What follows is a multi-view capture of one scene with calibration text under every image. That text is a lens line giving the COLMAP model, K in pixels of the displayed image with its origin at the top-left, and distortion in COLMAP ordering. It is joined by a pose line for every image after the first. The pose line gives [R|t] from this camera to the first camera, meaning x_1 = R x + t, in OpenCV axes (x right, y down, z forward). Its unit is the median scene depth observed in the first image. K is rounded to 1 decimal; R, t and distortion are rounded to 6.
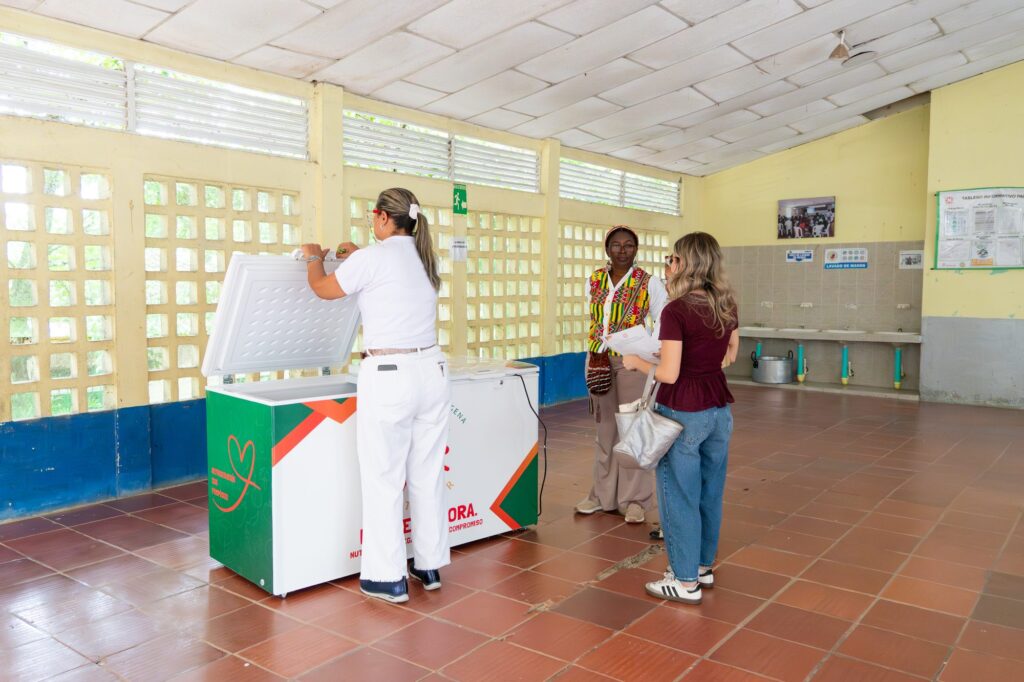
lens RADIAL K [[833.1, 0, 509.6], [0, 833.1, 344.5], [0, 0, 1]] dist [0.032005, 0.001272]
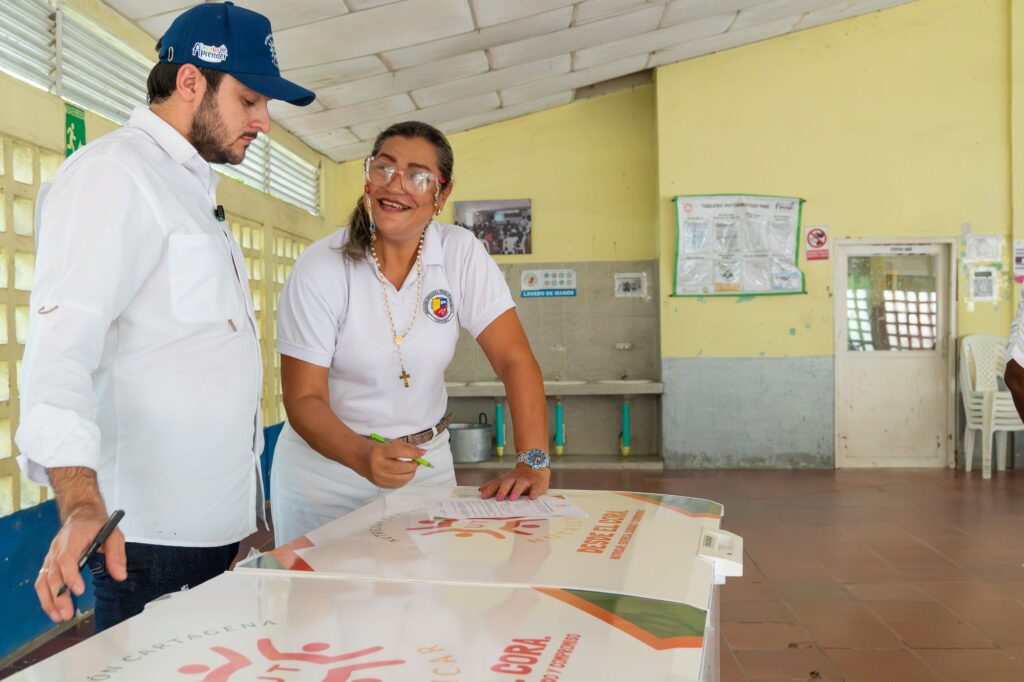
lens RADIAL K [[1015.9, 0, 493.3], [0, 1015.9, 345.4], [0, 0, 1]] dist [-0.032544, 0.014923]
pose [[0.836583, -0.023929, 0.547317, -0.140518], [0.057590, 0.997352, -0.044422, -0.012609], [-0.544804, 0.068683, 0.835746, 0.311920]]
